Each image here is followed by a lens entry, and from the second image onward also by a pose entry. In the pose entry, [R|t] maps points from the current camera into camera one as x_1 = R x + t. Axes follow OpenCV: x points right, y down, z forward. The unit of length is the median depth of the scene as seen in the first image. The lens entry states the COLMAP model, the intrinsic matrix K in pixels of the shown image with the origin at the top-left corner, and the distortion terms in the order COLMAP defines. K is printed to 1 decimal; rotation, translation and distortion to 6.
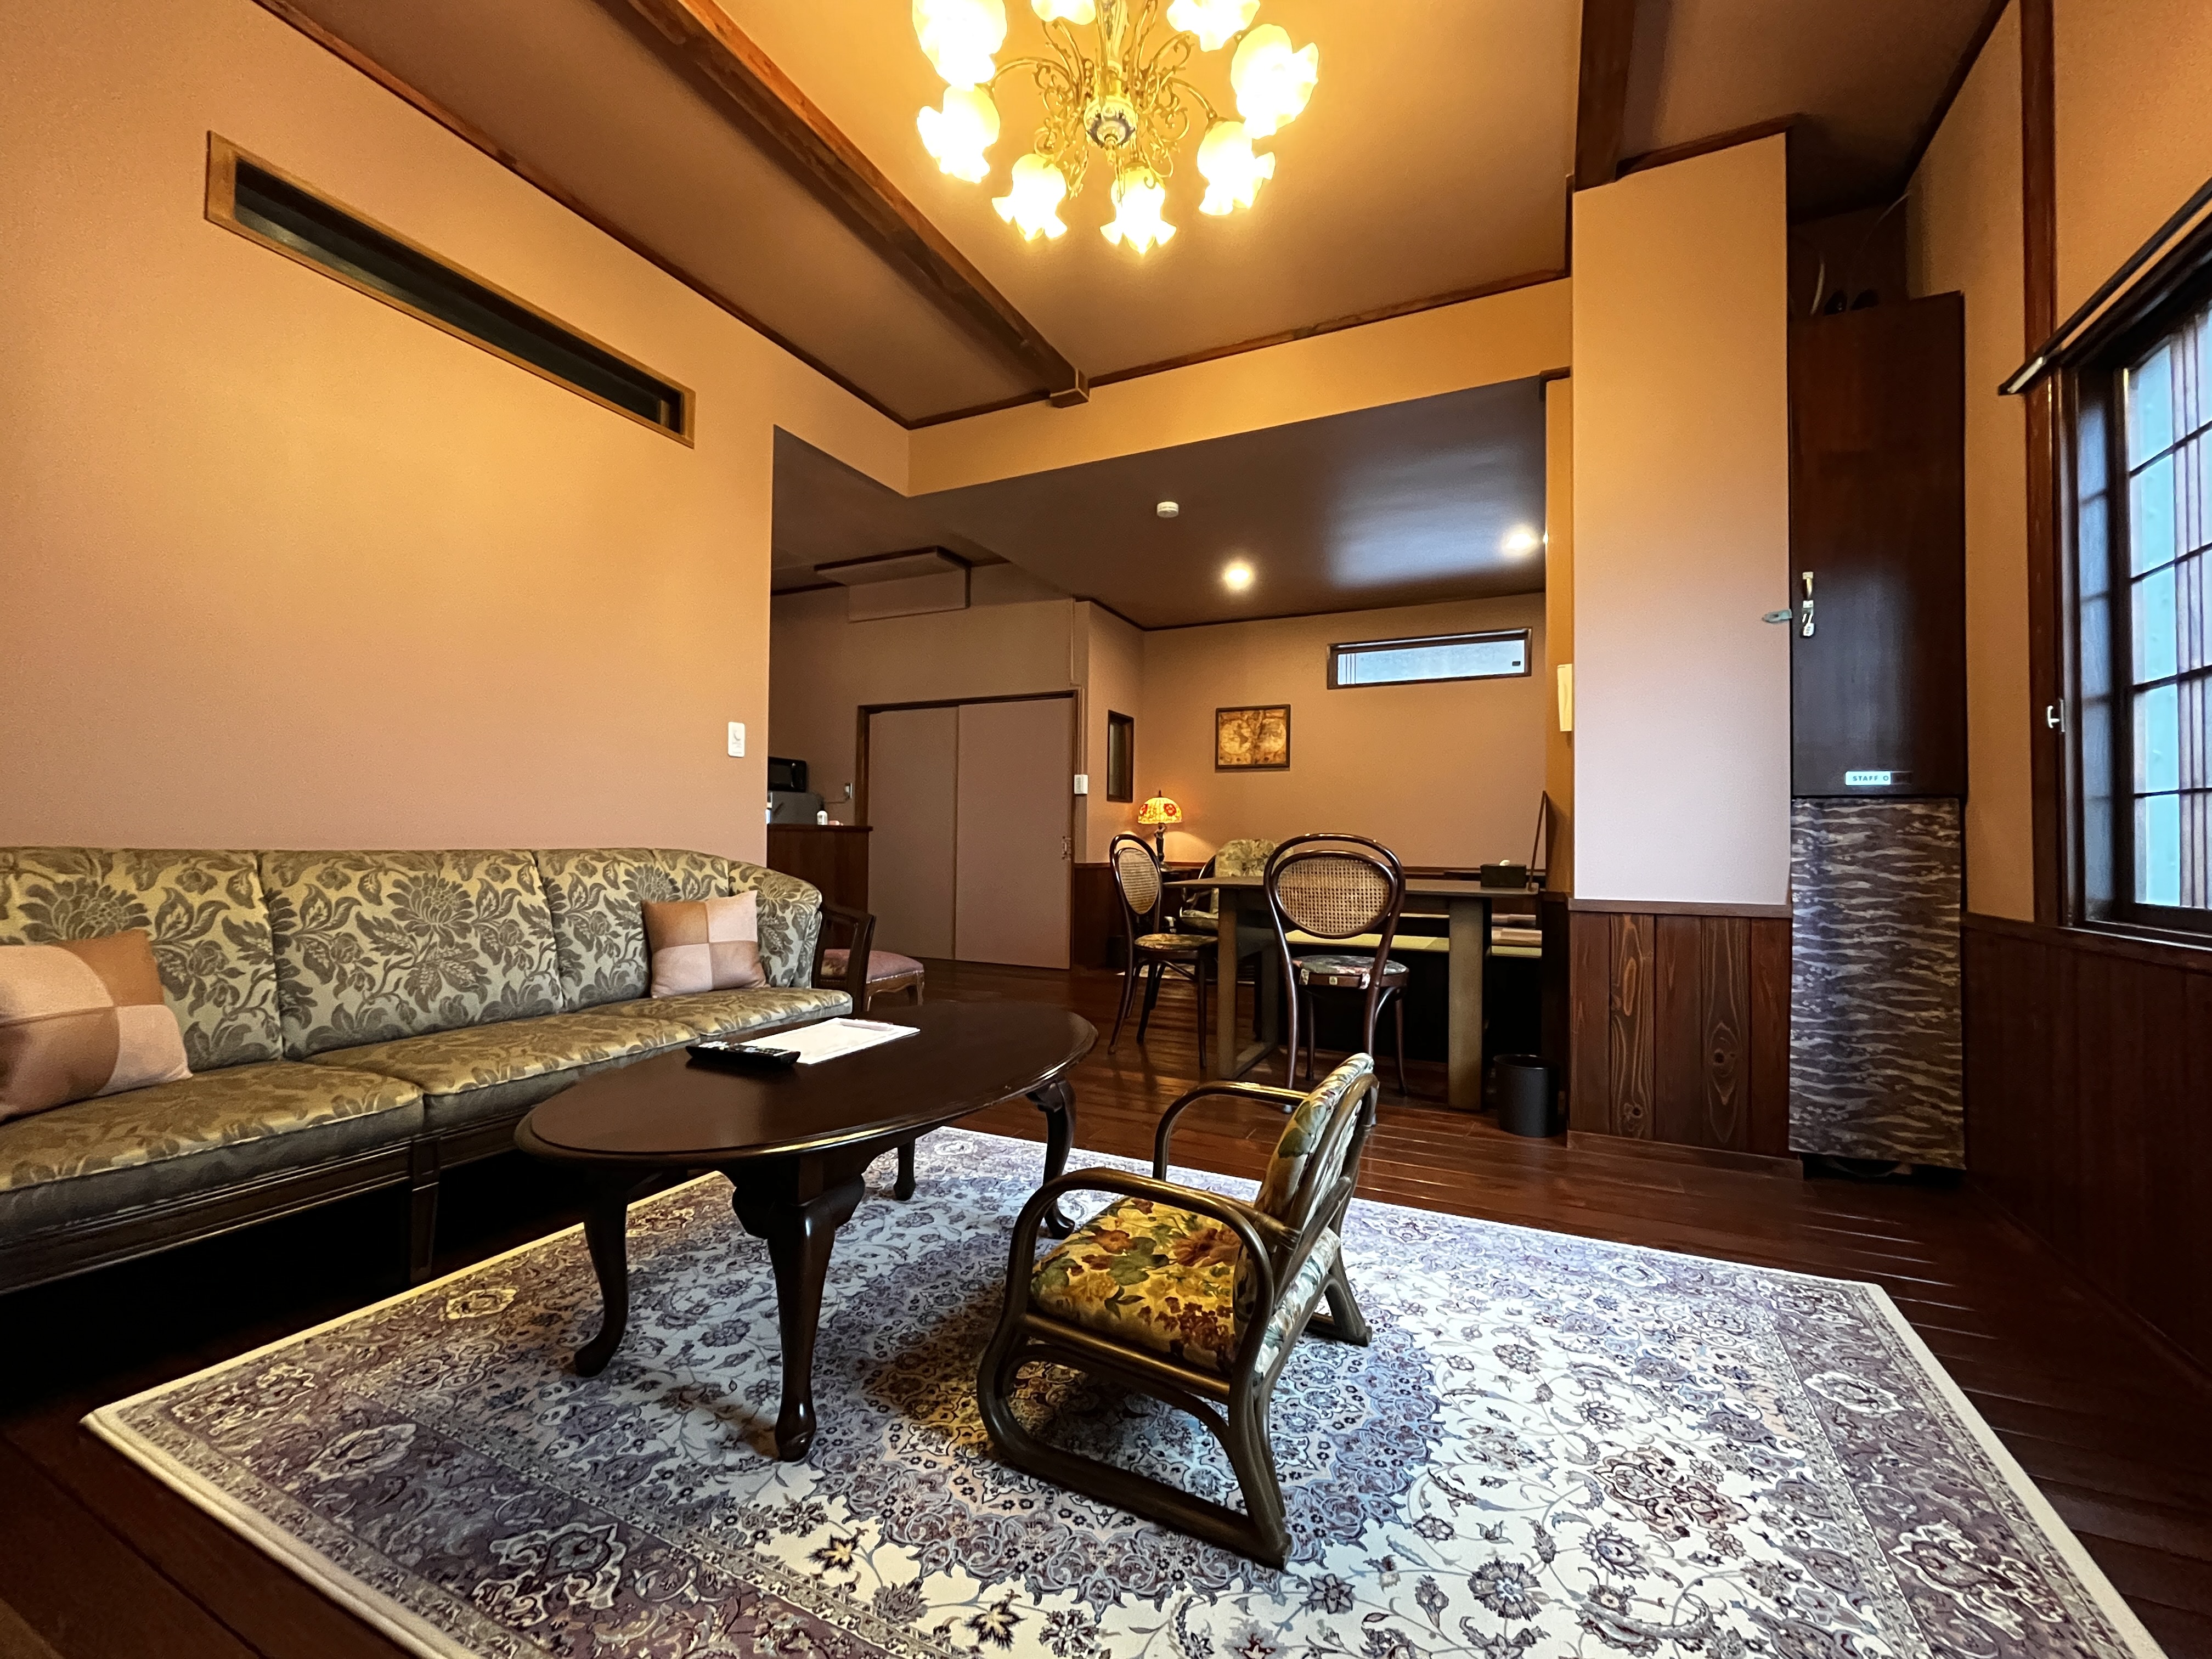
lens RADIAL K [[888.4, 0, 1113.9], [0, 888.4, 830.6], [0, 0, 1]] dist [-0.007326, -0.002969]
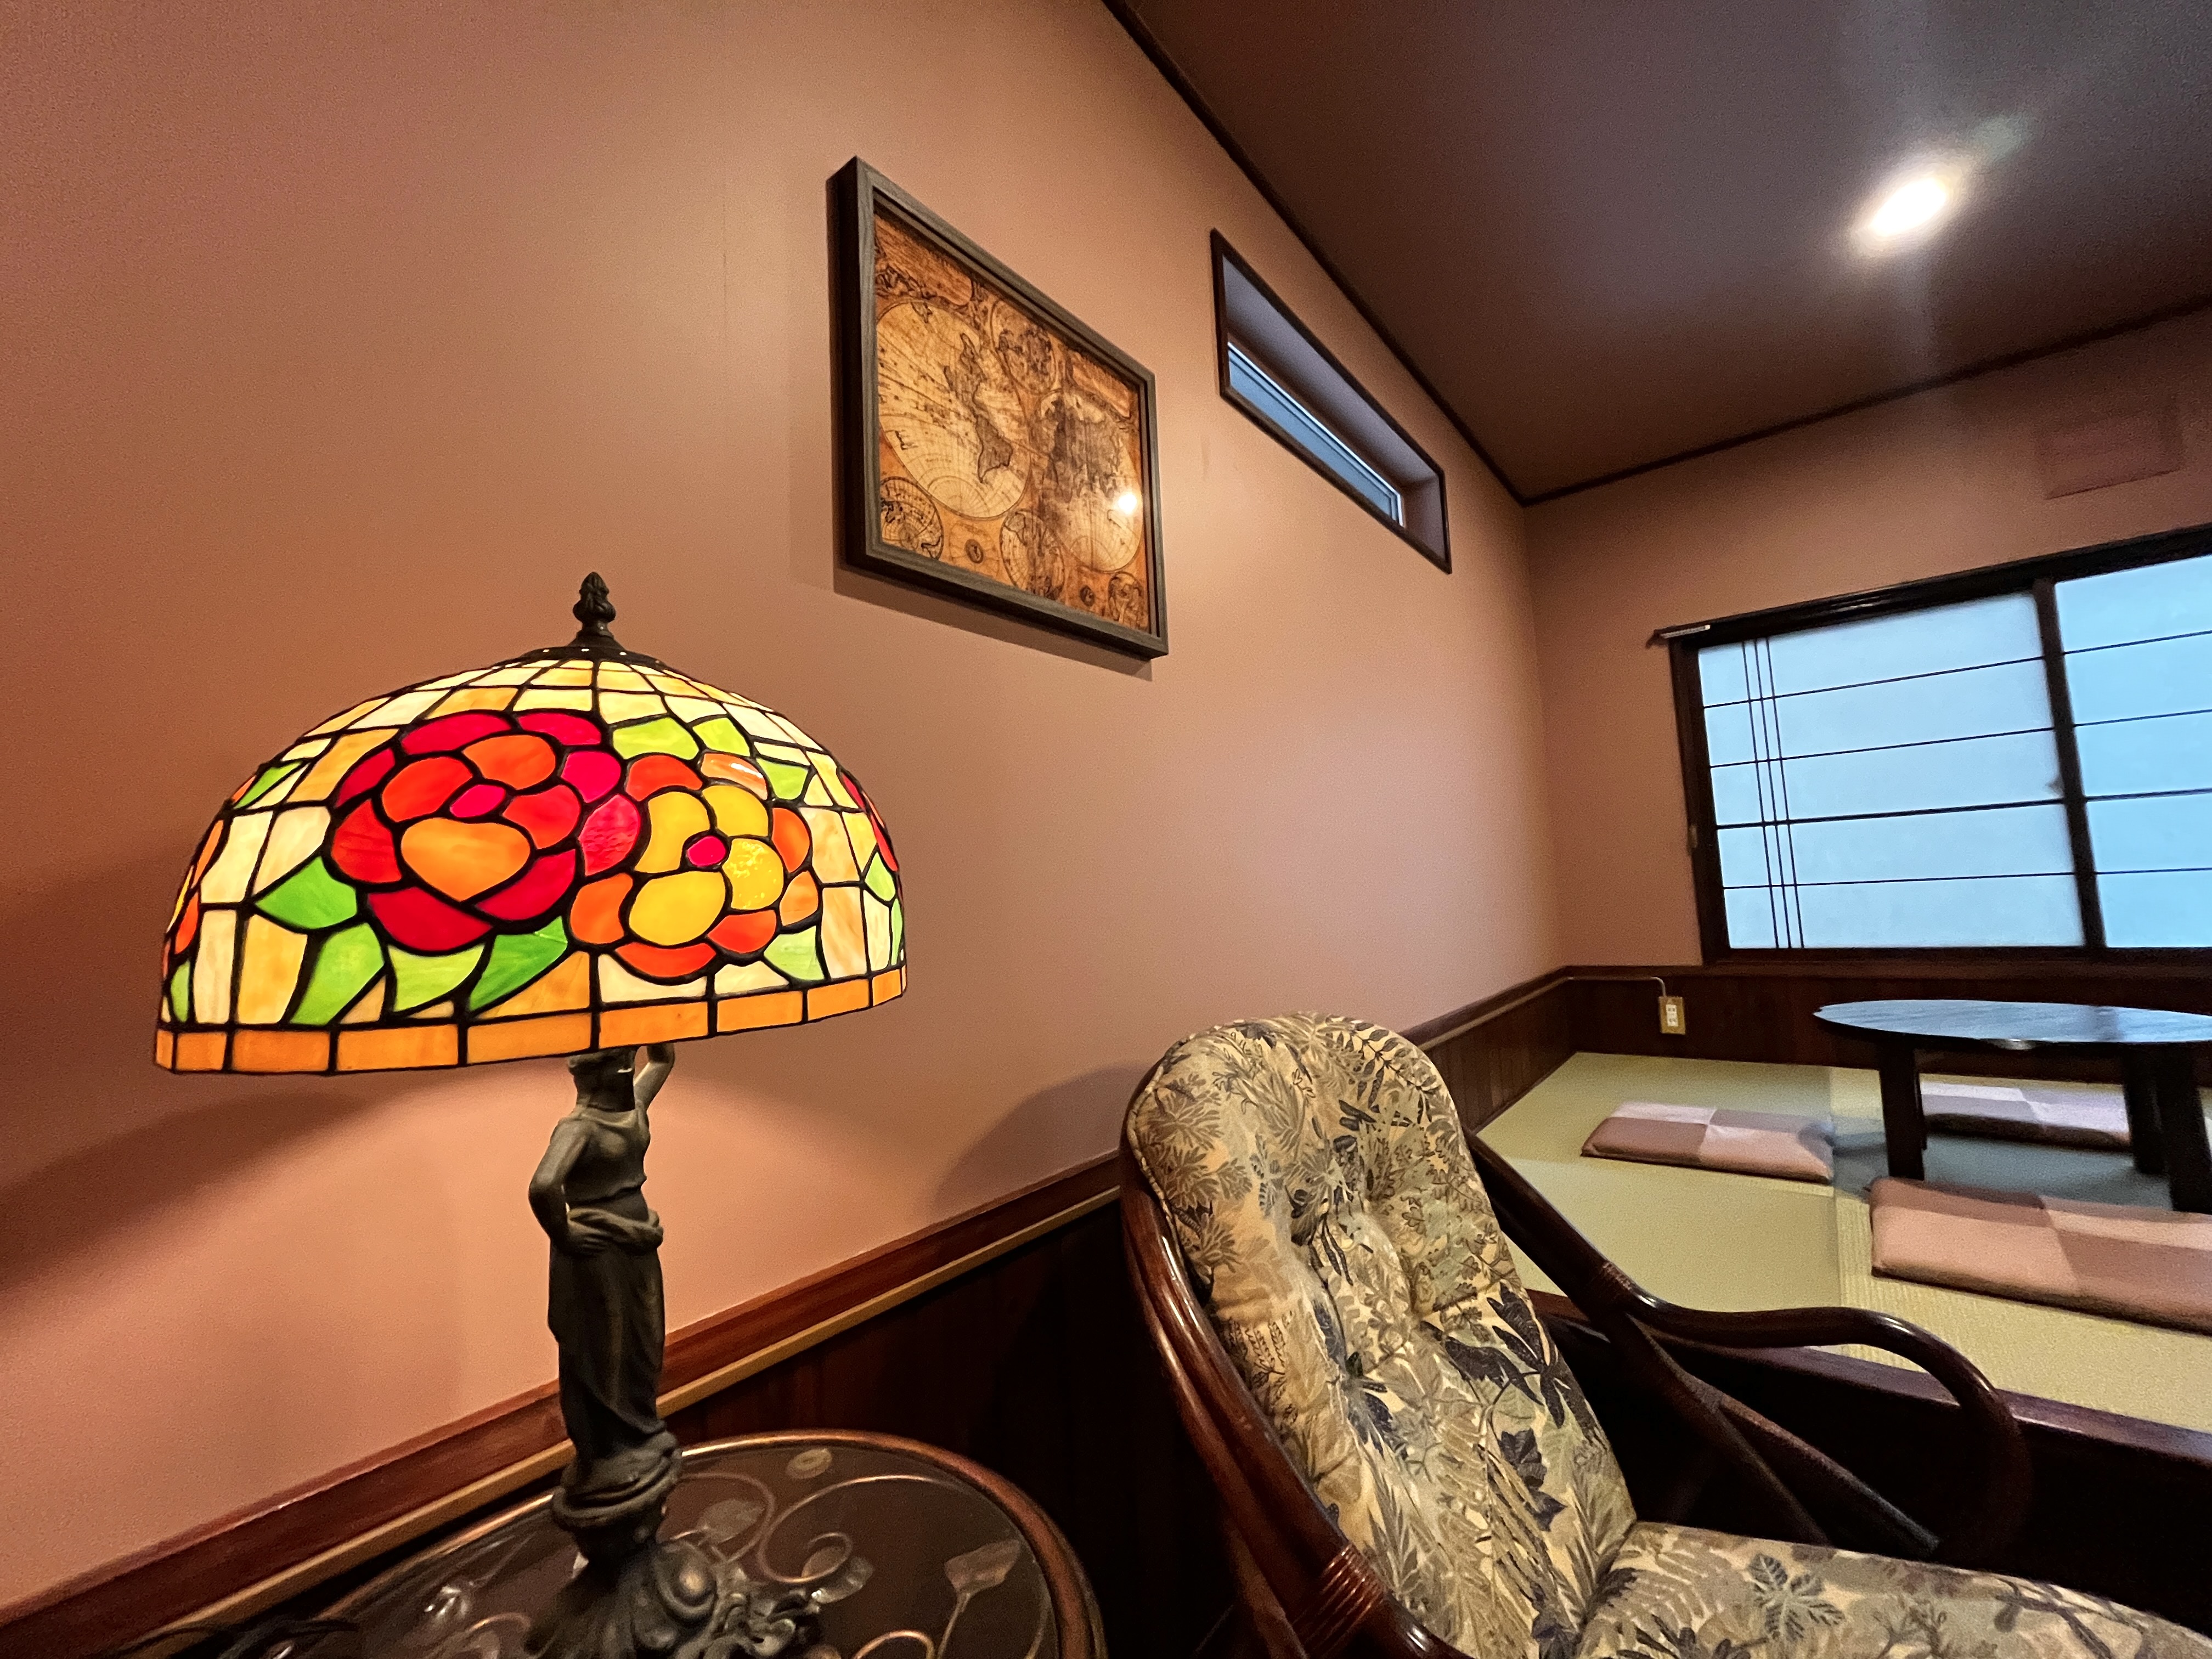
lens RADIAL K [[882.2, 0, 1116.1], [0, 882.2, 828.4], [0, 0, 1]] dist [0.001534, -0.000456]
pose [[0.232487, 0.052371, 0.971188, -0.009855], [0.040574, 0.997158, -0.063484, -0.017584], [-0.971753, 0.054164, 0.229701, 0.950274]]
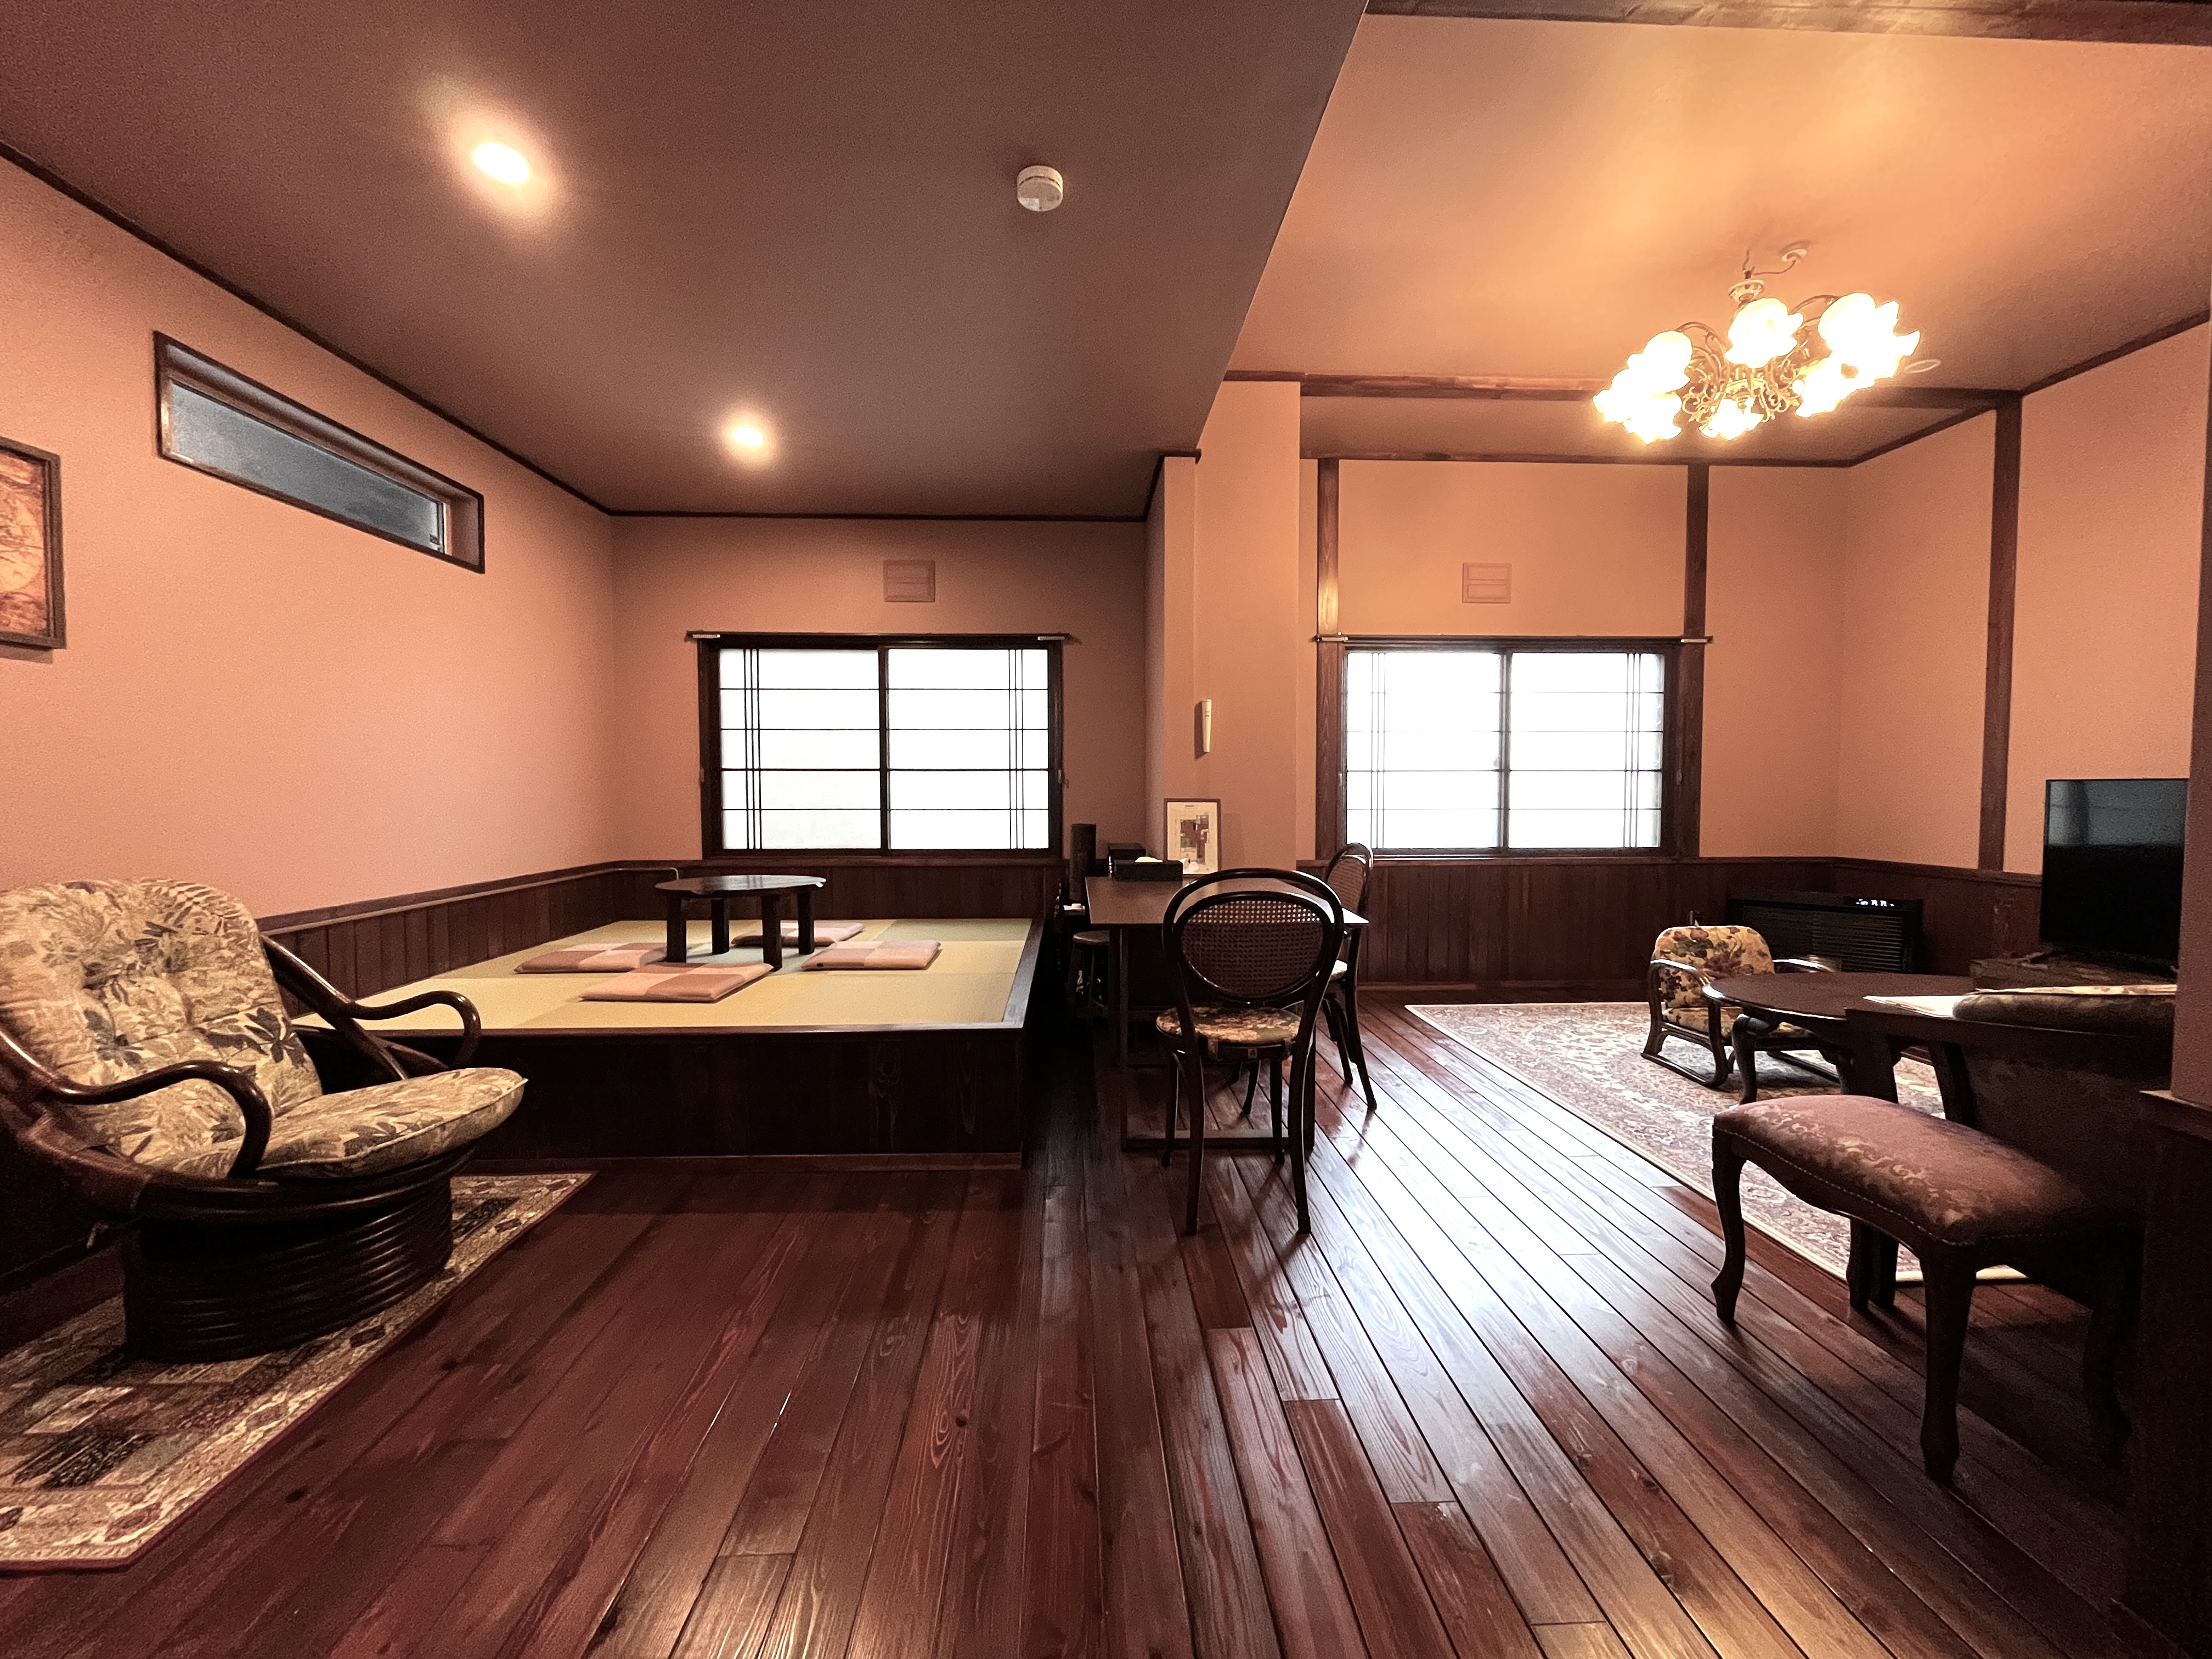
lens RADIAL K [[888.4, 0, 1114.2], [0, 888.4, 815.8], [0, 0, 1]] dist [-0.007326, -0.002969]
pose [[-0.468923, -0.038936, 0.882381, -0.262723], [-0.016138, 0.999239, 0.035517, -0.029169], [-0.883092, 0.002415, -0.469194, 0.797658]]
